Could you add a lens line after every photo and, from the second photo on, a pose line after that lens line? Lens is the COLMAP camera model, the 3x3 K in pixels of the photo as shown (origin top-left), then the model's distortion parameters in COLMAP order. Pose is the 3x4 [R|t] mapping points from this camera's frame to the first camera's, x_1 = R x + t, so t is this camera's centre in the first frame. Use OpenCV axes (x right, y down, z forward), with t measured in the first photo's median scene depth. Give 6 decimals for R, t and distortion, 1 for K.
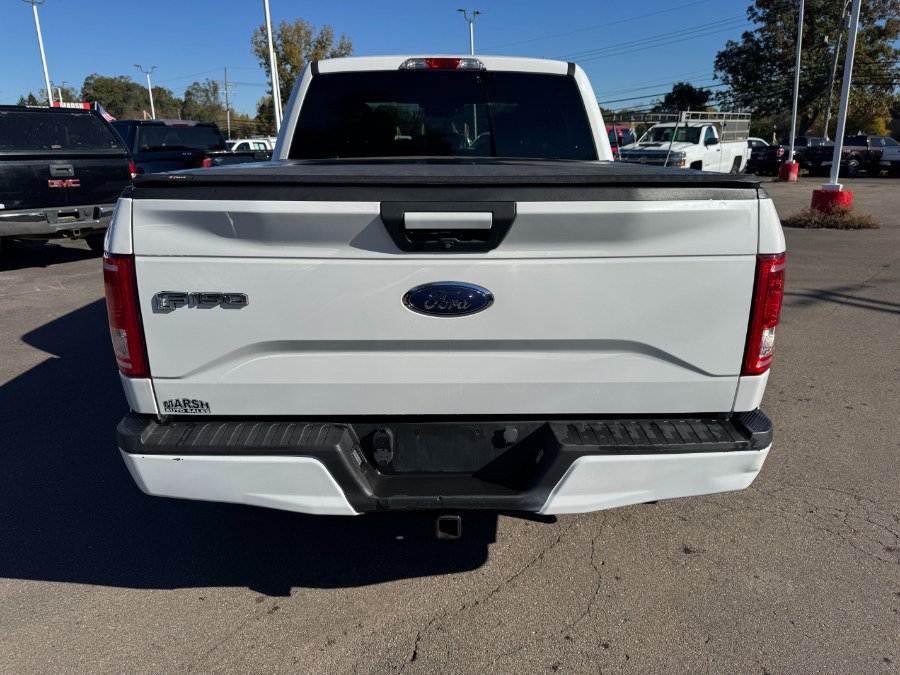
lens RADIAL K [[632.5, 0, 444.5], [0, 632.5, 339.0], [0, 0, 1]] dist [-0.004226, -0.003773]
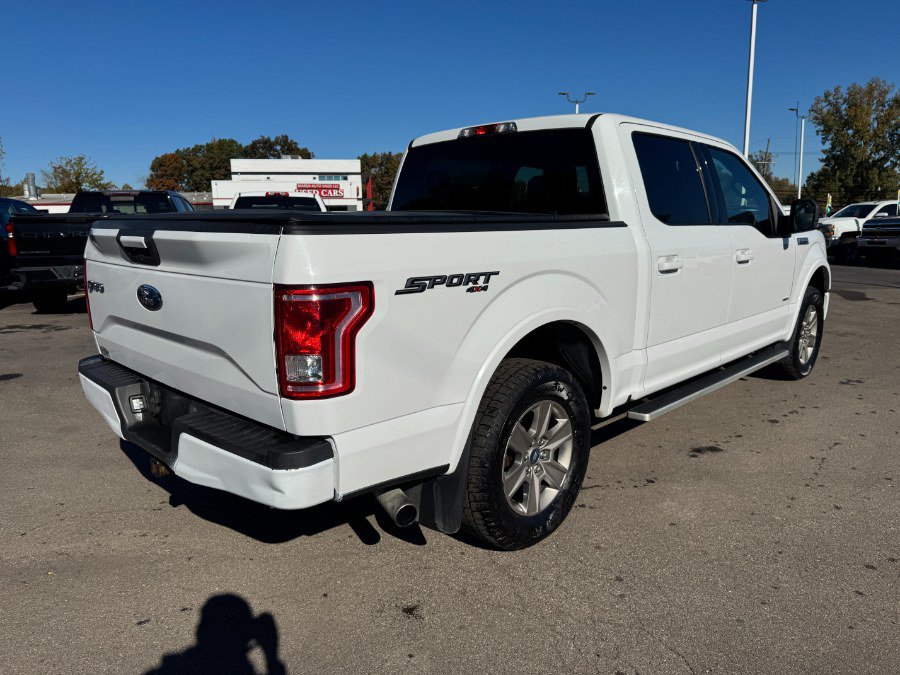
lens RADIAL K [[632.5, 0, 450.6], [0, 632.5, 331.0], [0, 0, 1]] dist [-0.004226, -0.003773]
pose [[0.712452, 0.120593, -0.691281, 0.756142], [-0.200383, 0.979066, -0.035722, -0.037939], [0.672502, 0.163971, 0.721702, 0.215263]]
